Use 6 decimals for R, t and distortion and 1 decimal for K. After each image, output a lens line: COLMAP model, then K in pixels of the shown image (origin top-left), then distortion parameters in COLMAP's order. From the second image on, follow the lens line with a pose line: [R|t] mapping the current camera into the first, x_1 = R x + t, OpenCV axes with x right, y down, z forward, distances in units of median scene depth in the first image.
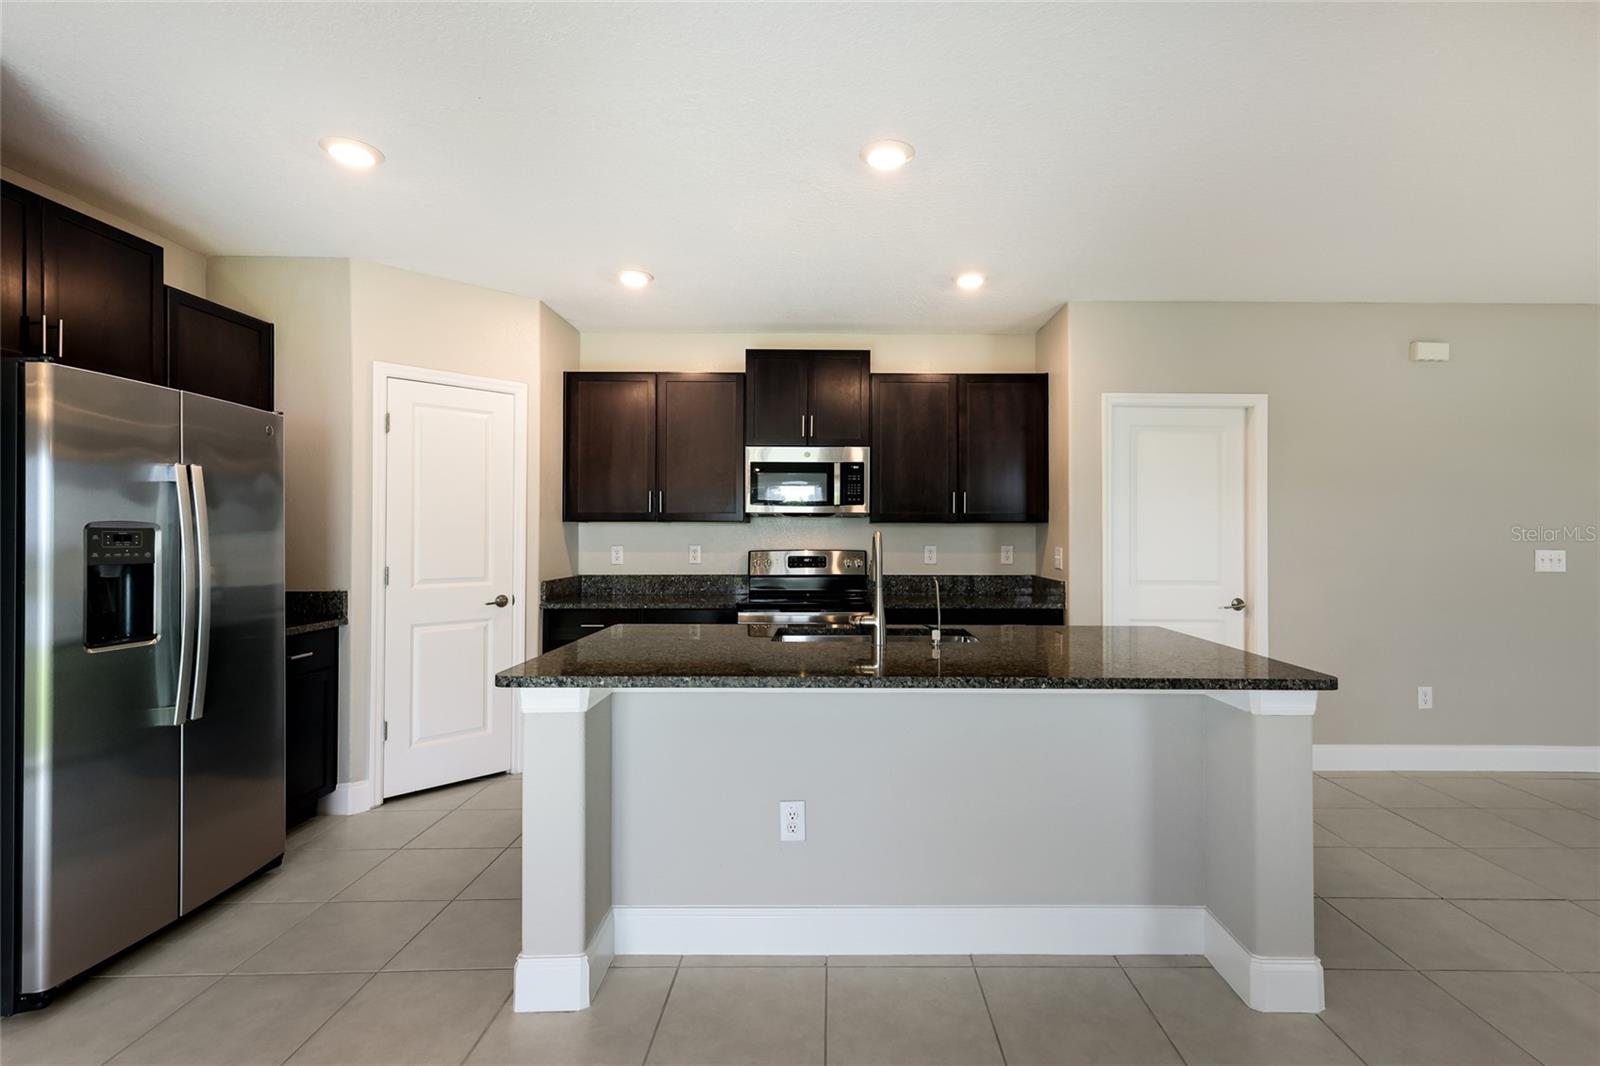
lens RADIAL K [[745.4, 0, 813.7], [0, 745.4, 530.8], [0, 0, 1]] dist [0.012108, -0.000171]
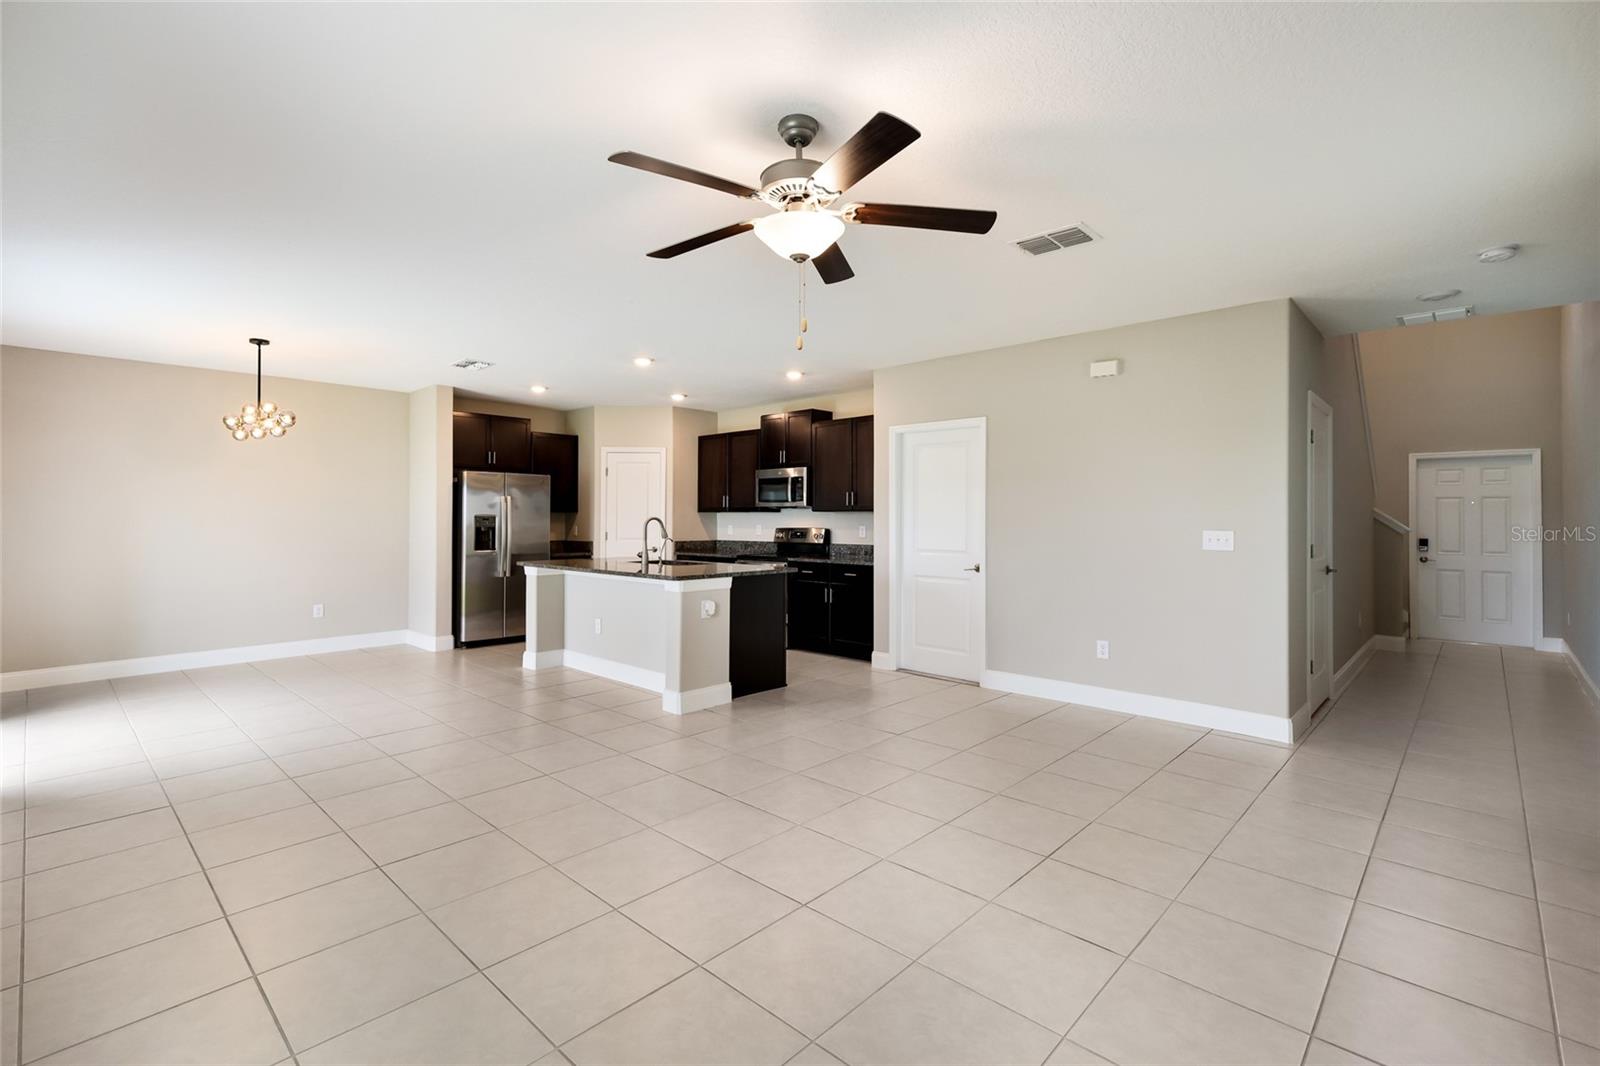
lens RADIAL K [[697.6, 0, 807.2], [0, 697.6, 524.6], [0, 0, 1]] dist [-0.001273, 0.001654]
pose [[0.730581, 0.003479, -0.682817, 1.230134], [0.002009, 0.999972, 0.007244, 0.007484], [0.682823, -0.006664, 0.730553, -0.167271]]
